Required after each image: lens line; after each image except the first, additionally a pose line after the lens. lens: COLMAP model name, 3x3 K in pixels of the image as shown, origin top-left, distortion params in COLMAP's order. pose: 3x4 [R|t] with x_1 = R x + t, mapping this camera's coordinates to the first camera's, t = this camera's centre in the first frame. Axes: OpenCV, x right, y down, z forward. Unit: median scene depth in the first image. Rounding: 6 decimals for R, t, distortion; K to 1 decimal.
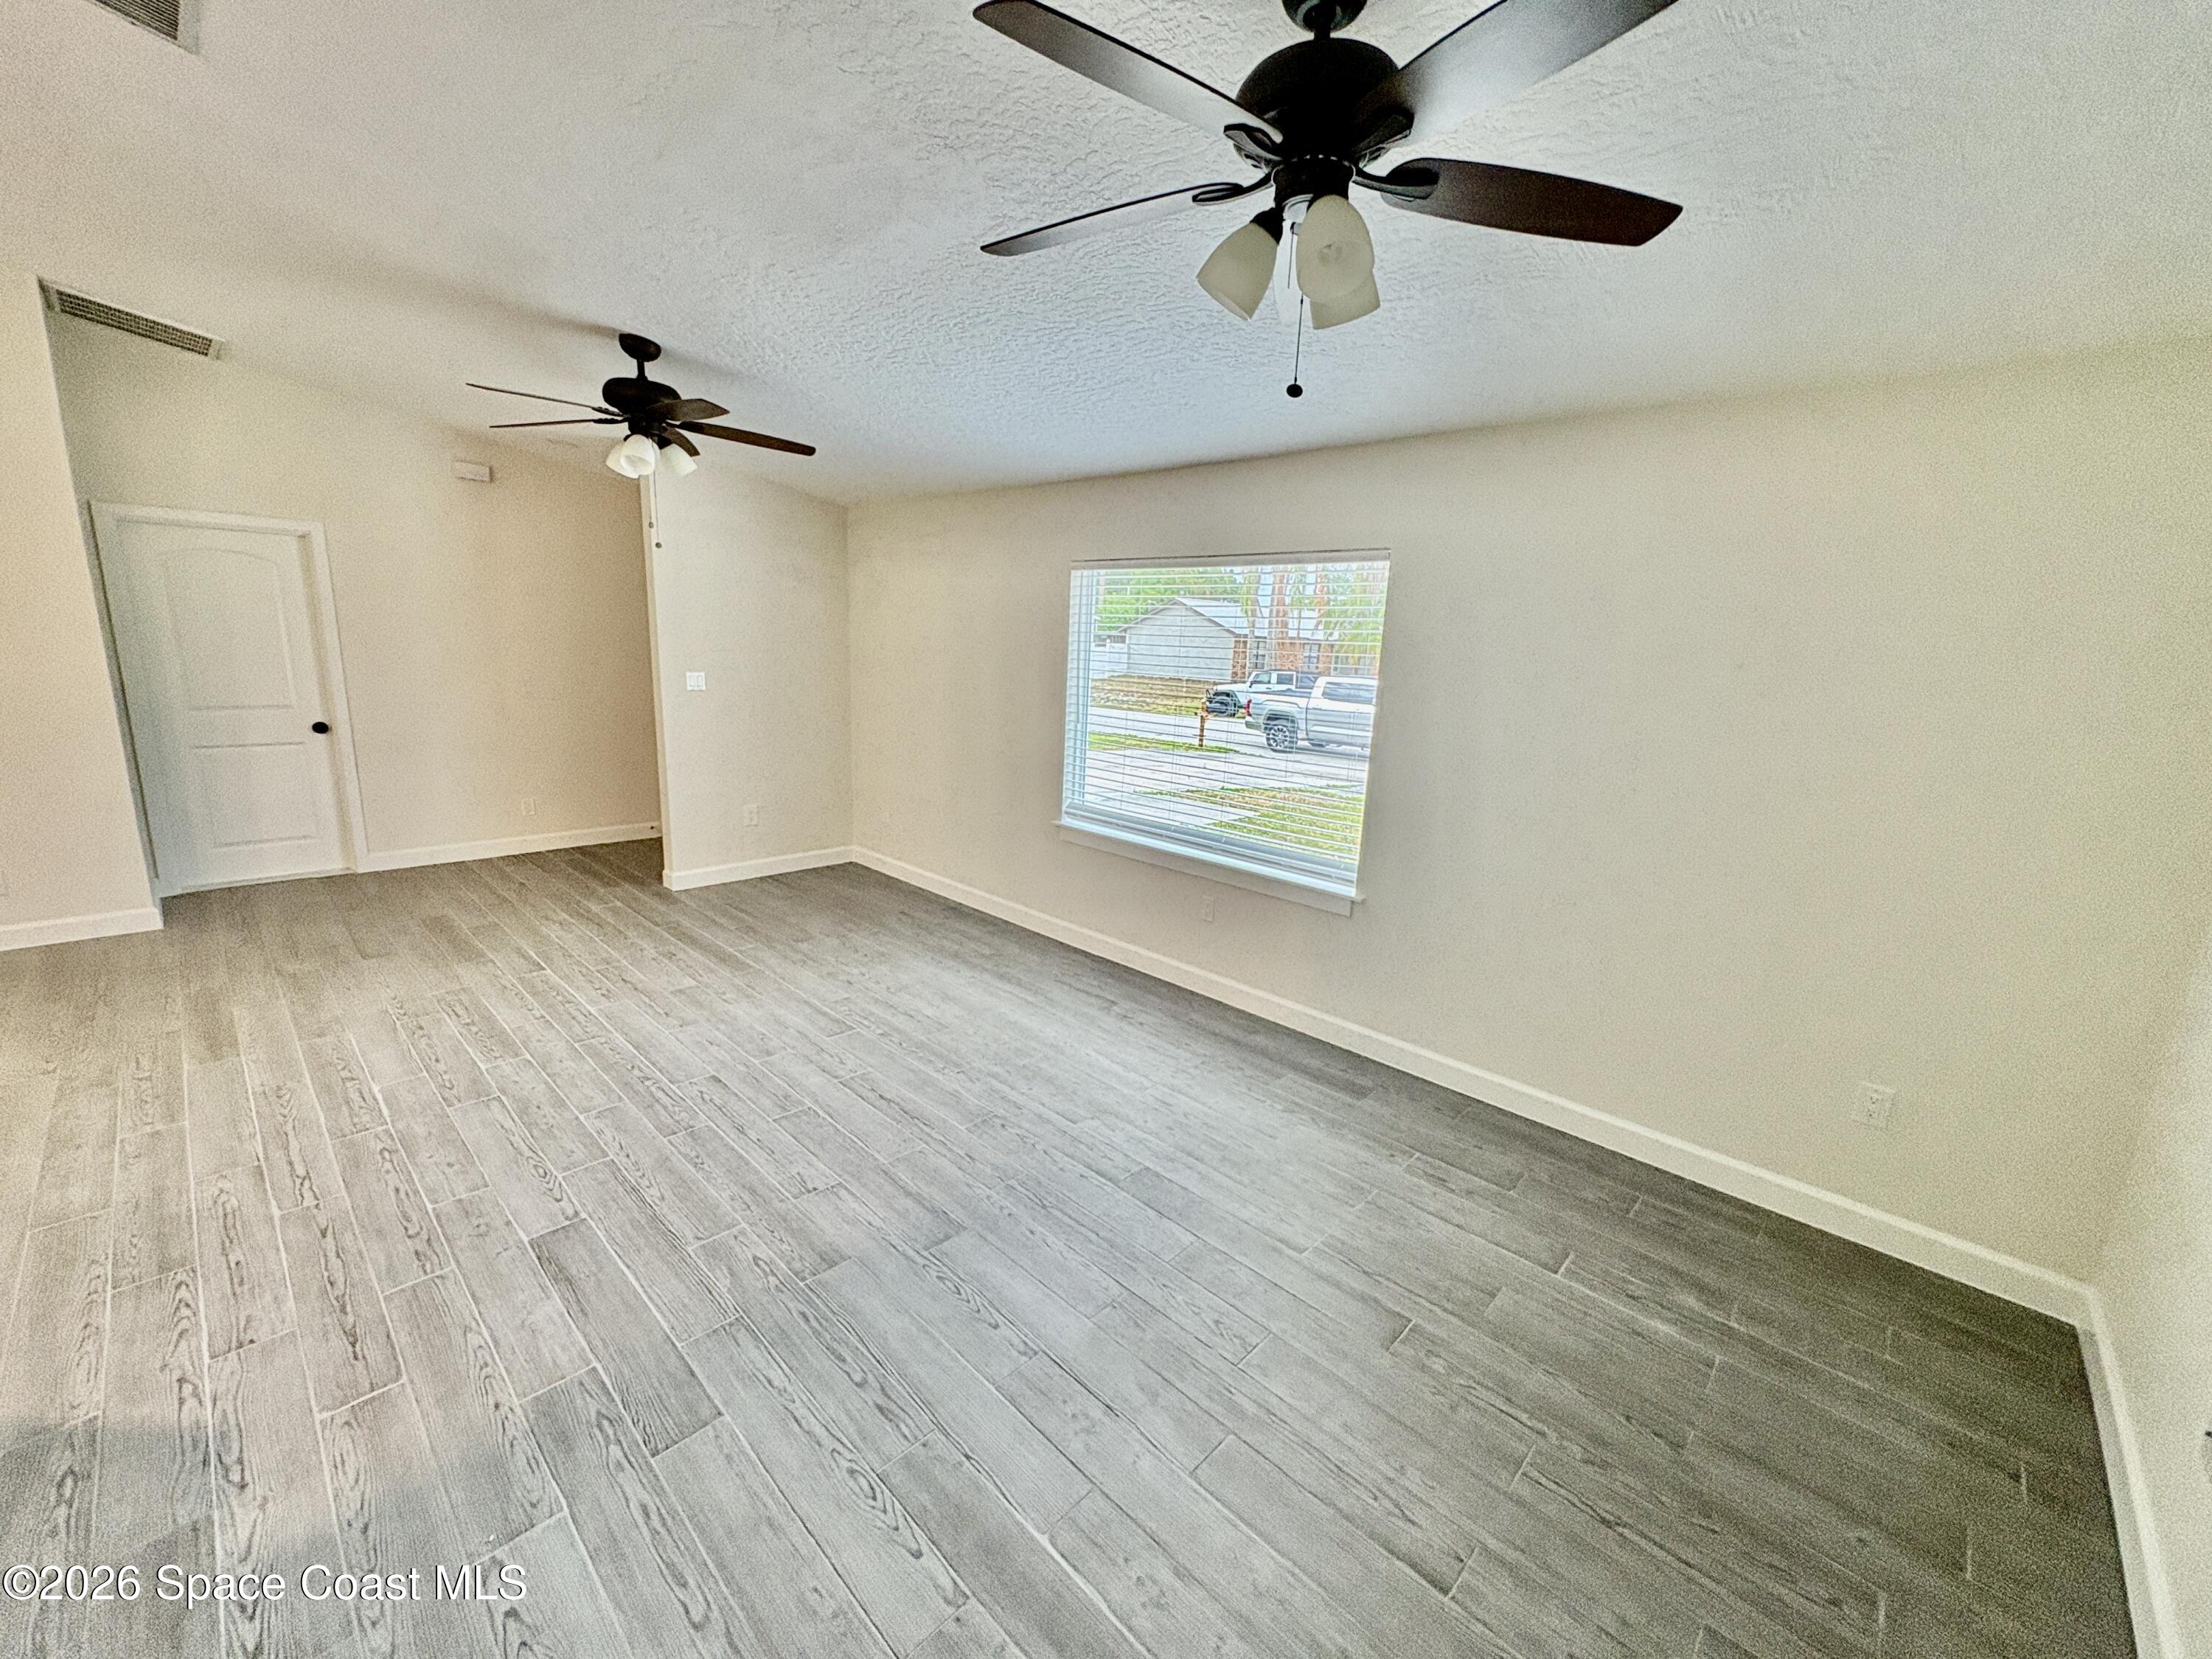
lens RADIAL K [[883.7, 0, 1106.0], [0, 883.7, 829.5], [0, 0, 1]] dist [-0.000695, 0.000141]
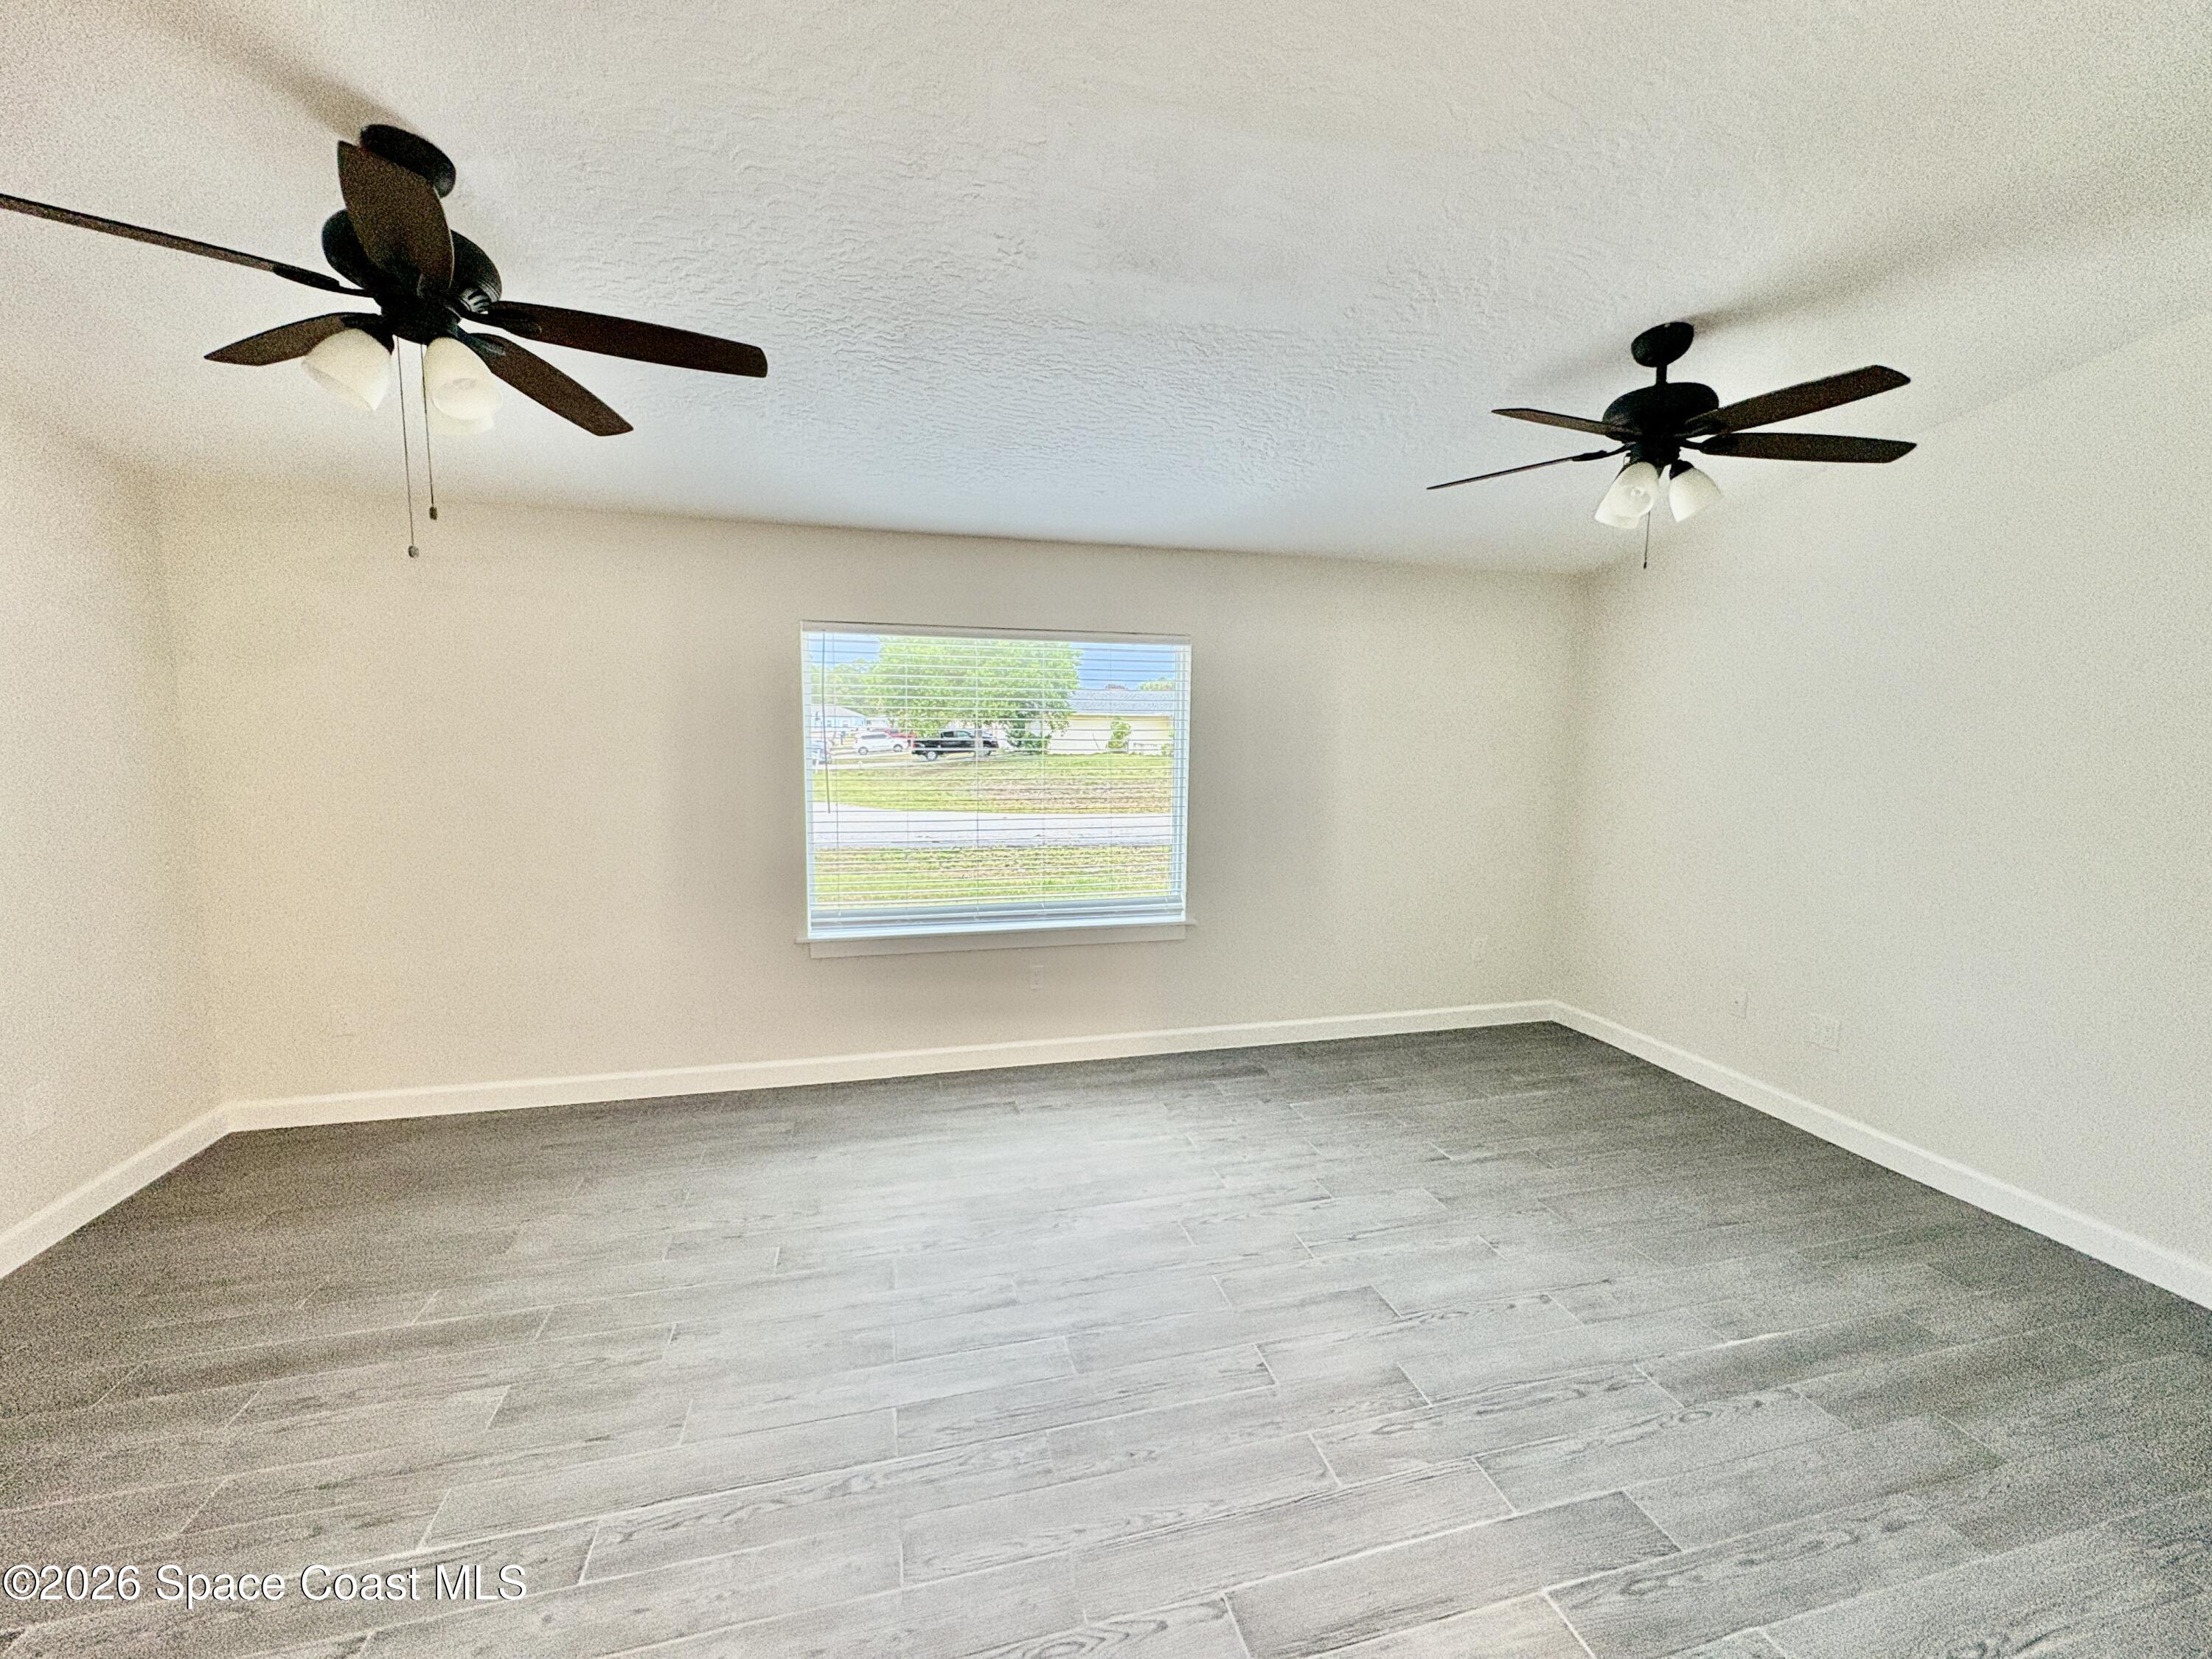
lens RADIAL K [[881.3, 0, 1106.0], [0, 881.3, 829.5], [0, 0, 1]] dist [-0.001117, 0.000303]
pose [[0.525750, -0.138038, 0.839364, -0.876974], [0.189990, 0.980874, 0.042307, -0.134943], [-0.829151, 0.137227, 0.541921, 0.499190]]
